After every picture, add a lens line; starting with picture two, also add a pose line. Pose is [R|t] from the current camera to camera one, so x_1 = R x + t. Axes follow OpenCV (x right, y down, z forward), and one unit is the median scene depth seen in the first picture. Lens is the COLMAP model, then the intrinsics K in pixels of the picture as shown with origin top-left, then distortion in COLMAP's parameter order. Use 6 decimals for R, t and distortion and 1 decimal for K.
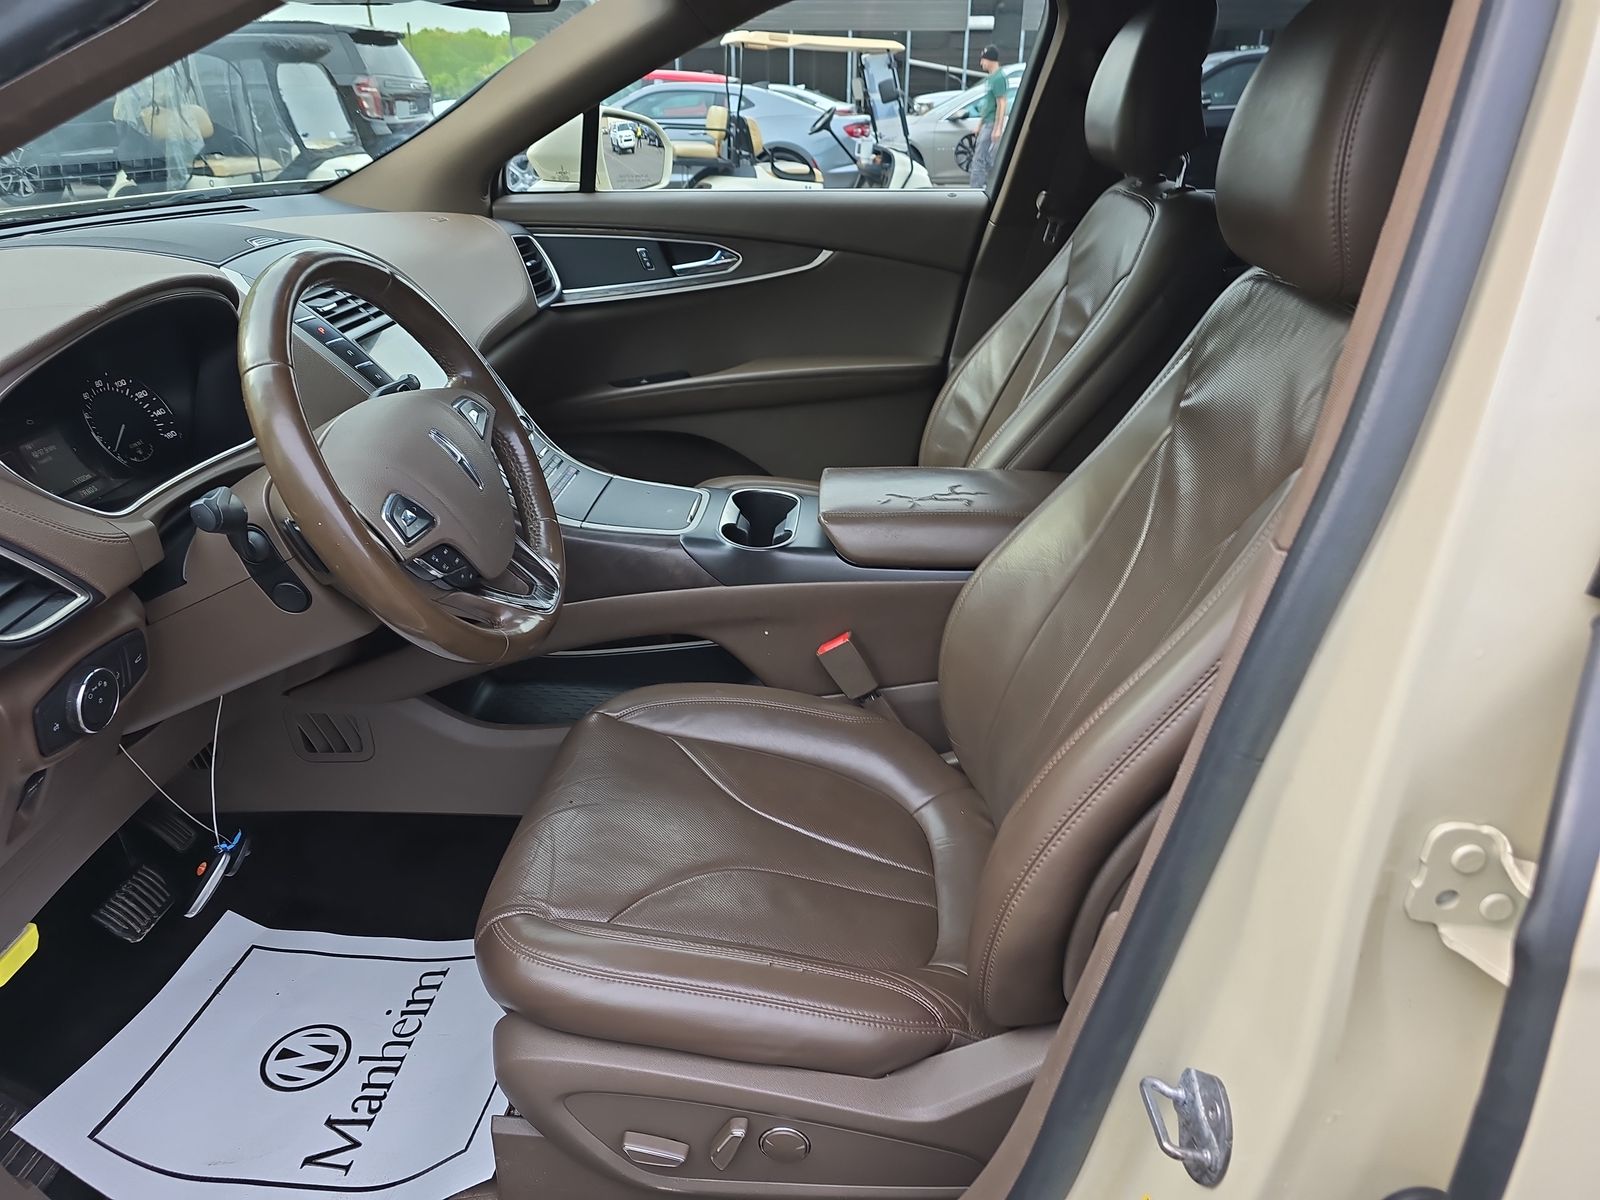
lens RADIAL K [[1066.1, 0, 812.4], [0, 1066.1, 599.9], [0, 0, 1]] dist [0.052884, -0.048096]
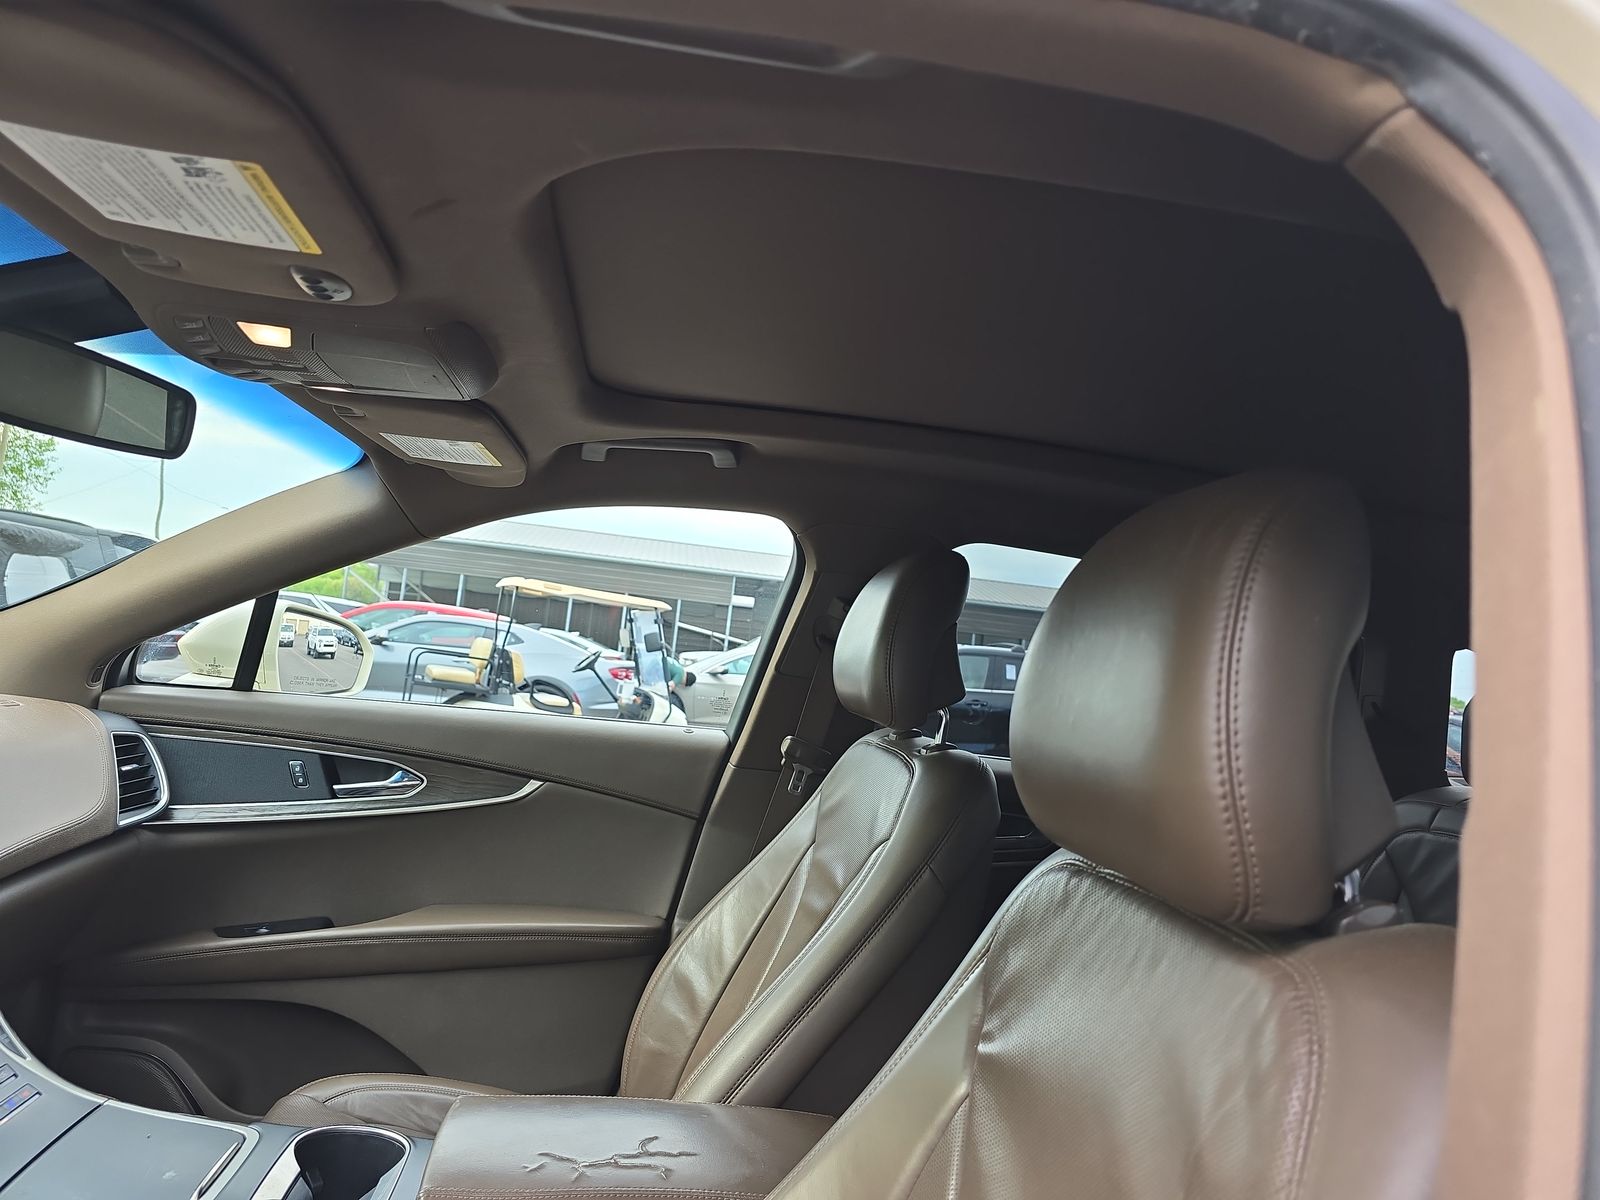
lens RADIAL K [[1095.4, 0, 805.6], [0, 1095.4, 593.4], [0, 0, 1]] dist [0.108347, -0.157920]
pose [[0.974523, 0.113734, 0.193313, 0.036472], [-0.009127, 0.881290, -0.472487, -0.050921], [-0.224103, 0.458685, 0.859875, 0.149360]]
